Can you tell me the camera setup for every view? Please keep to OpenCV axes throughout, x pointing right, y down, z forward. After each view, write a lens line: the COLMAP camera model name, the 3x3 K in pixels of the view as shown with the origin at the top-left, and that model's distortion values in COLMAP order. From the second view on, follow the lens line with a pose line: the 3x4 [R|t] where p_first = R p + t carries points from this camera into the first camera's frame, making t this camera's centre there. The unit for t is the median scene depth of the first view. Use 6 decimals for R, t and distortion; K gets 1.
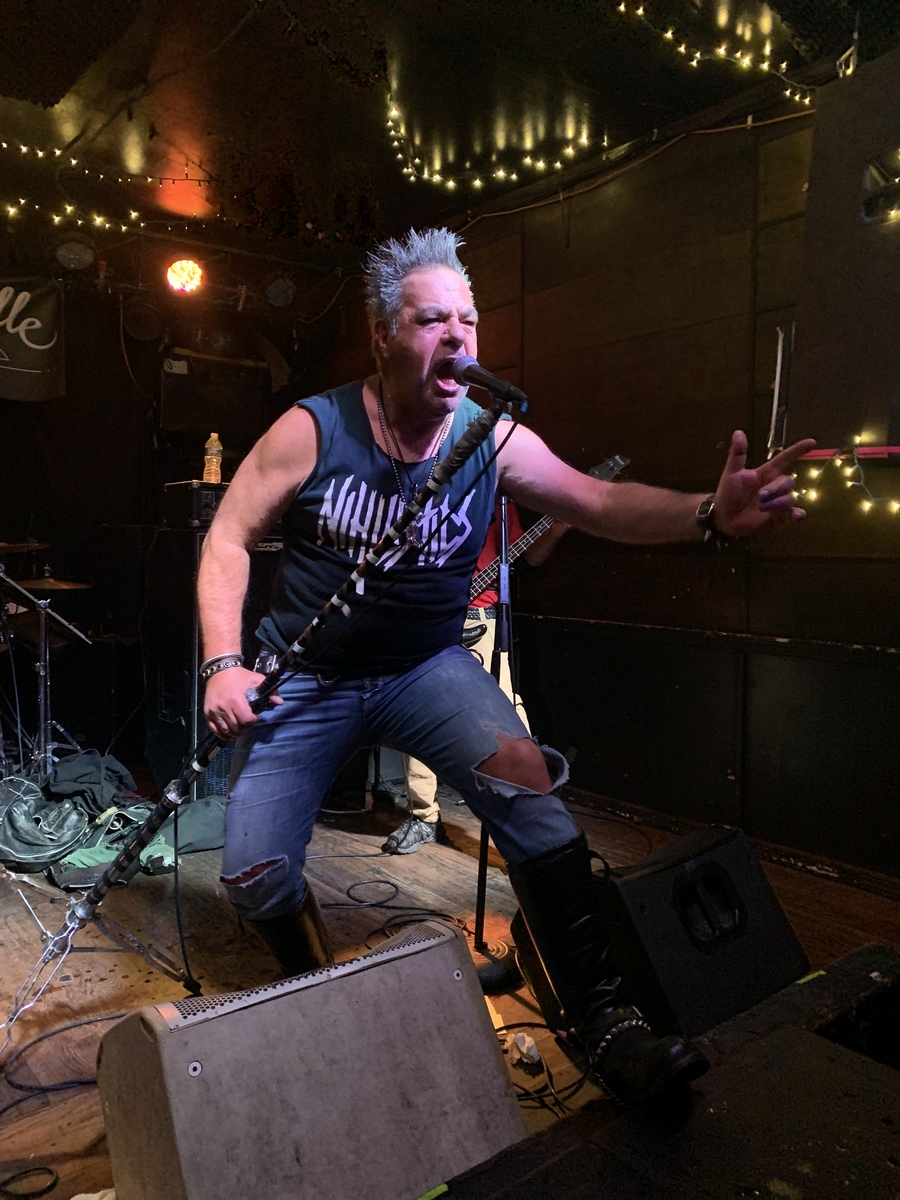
lens RADIAL K [[910.8, 0, 462.7], [0, 910.8, 591.4], [0, 0, 1]] dist [0.013907, -0.000714]
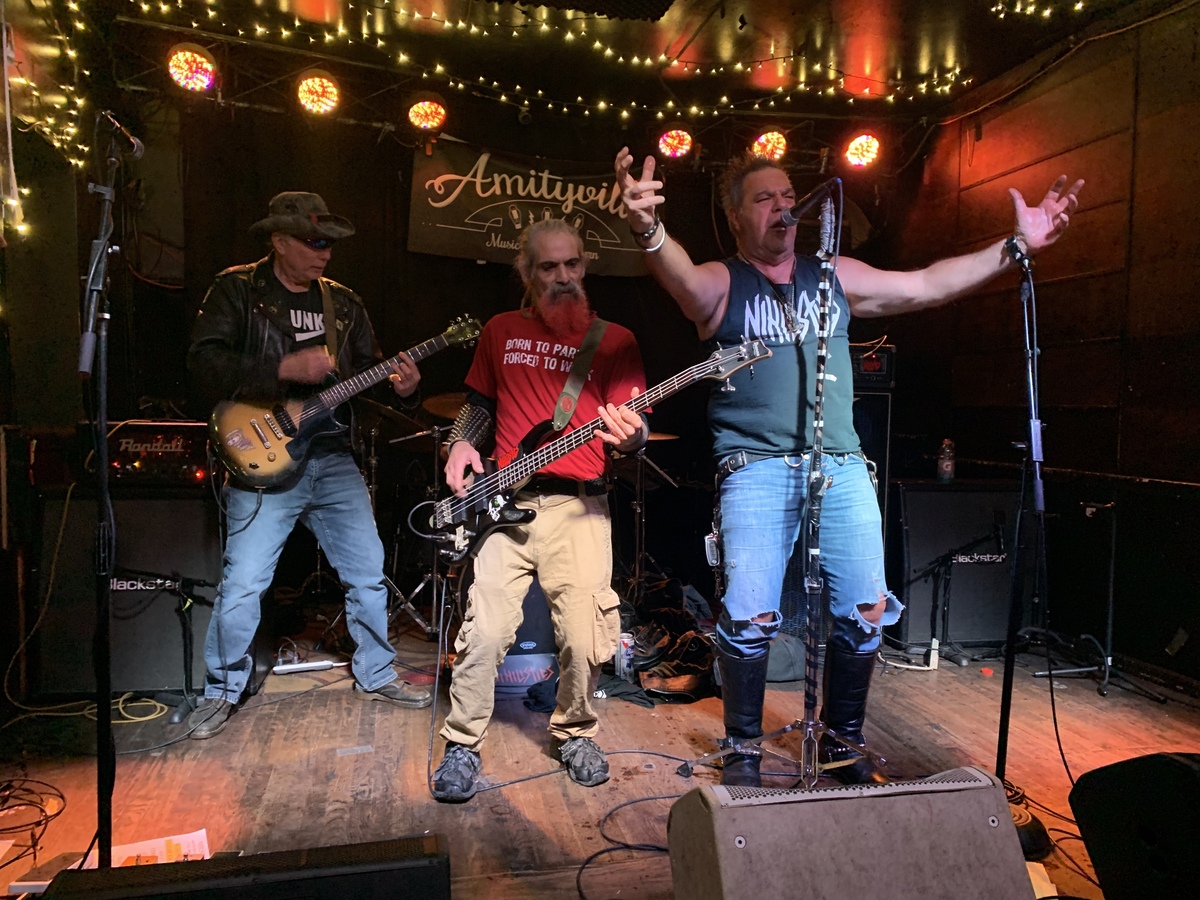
lens RADIAL K [[910.0, 0, 599.7], [0, 910.0, 457.2], [0, 0, 1]] dist [0.014633, -0.008044]
pose [[0.886316, 0.026683, -0.462312, 0.034541], [-0.020832, 0.999625, 0.017757, 0.000919], [0.462612, -0.006108, 0.886540, -0.058257]]
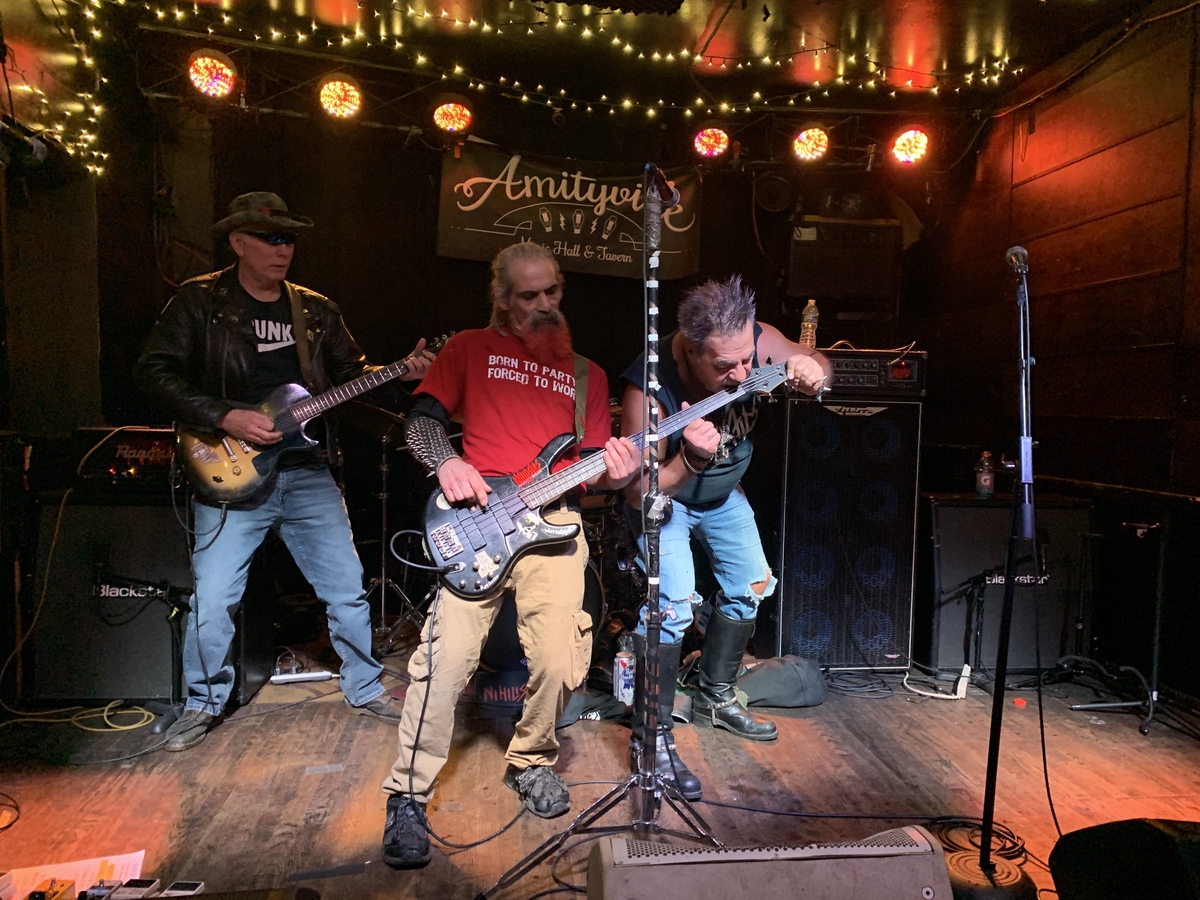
lens RADIAL K [[910.8, 0, 614.5], [0, 910.8, 457.4], [0, 0, 1]] dist [0.013907, -0.000714]
pose [[0.847765, 0.033836, -0.529292, 0.102620], [-0.029624, 0.999426, 0.016442, -0.010265], [0.529545, 0.001741, 0.848280, 0.031316]]
